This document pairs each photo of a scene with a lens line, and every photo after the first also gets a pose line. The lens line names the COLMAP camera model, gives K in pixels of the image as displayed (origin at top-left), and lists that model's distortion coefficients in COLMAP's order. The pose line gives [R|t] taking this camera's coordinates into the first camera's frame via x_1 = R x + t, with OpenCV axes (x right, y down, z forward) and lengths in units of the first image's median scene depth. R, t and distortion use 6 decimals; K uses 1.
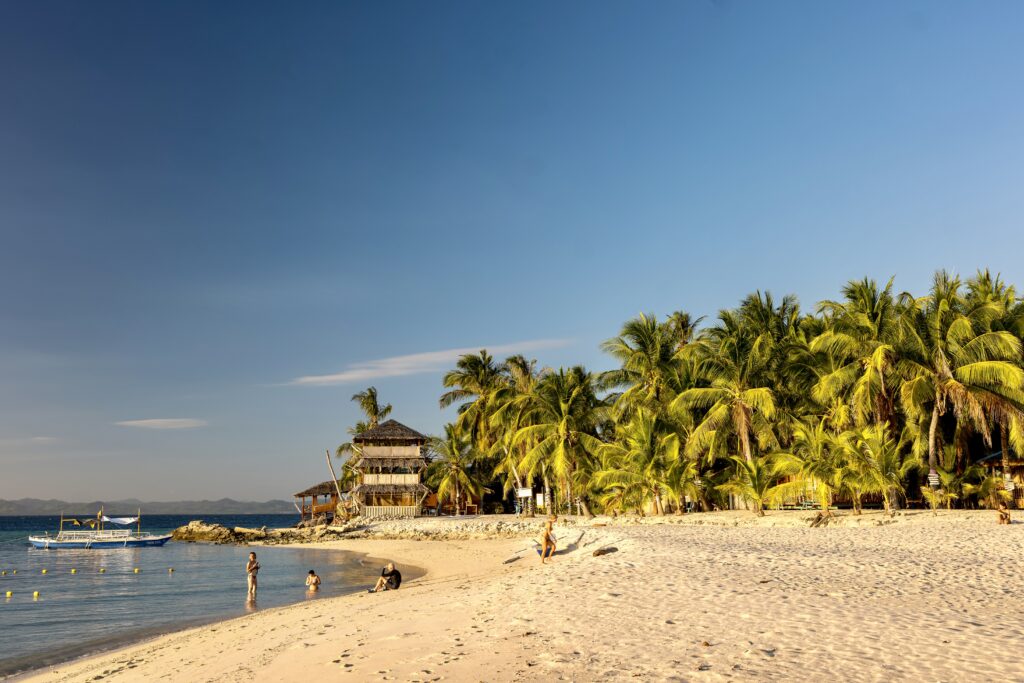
lens RADIAL K [[1015.3, 0, 511.3], [0, 1015.3, 341.1], [0, 0, 1]] dist [-0.011626, 0.000000]
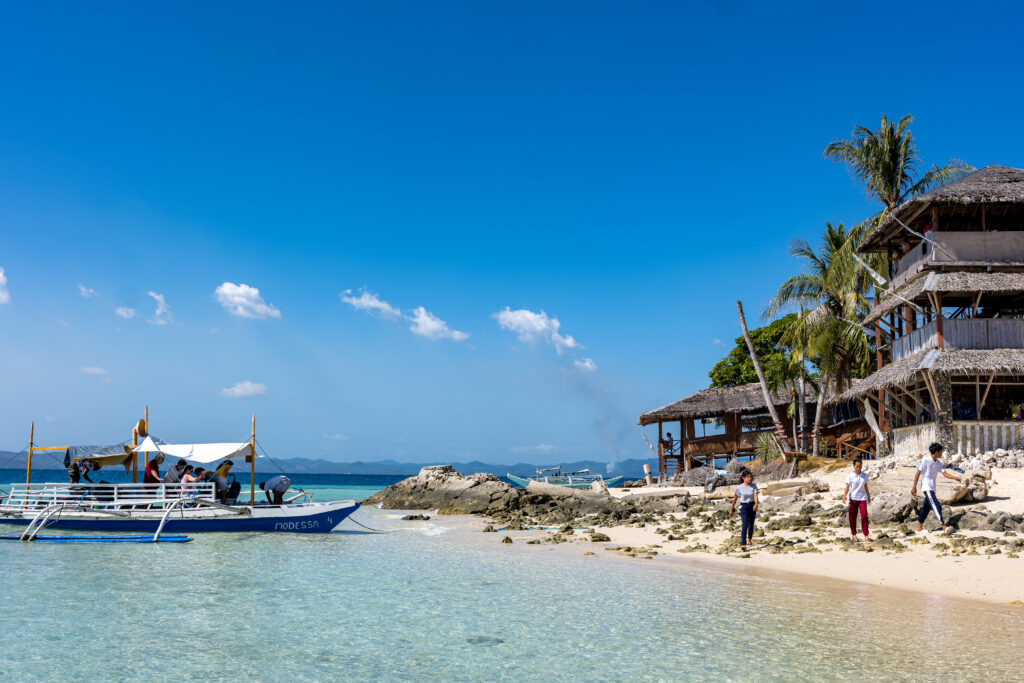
lens RADIAL K [[1015.3, 0, 512.9], [0, 1015.3, 342.6], [0, 0, 1]] dist [-0.011626, 0.000000]
pose [[0.972393, -0.010550, -0.233110, -0.186839], [0.018789, 0.999274, 0.033149, 0.115519], [0.232591, -0.036614, 0.971885, 0.610936]]
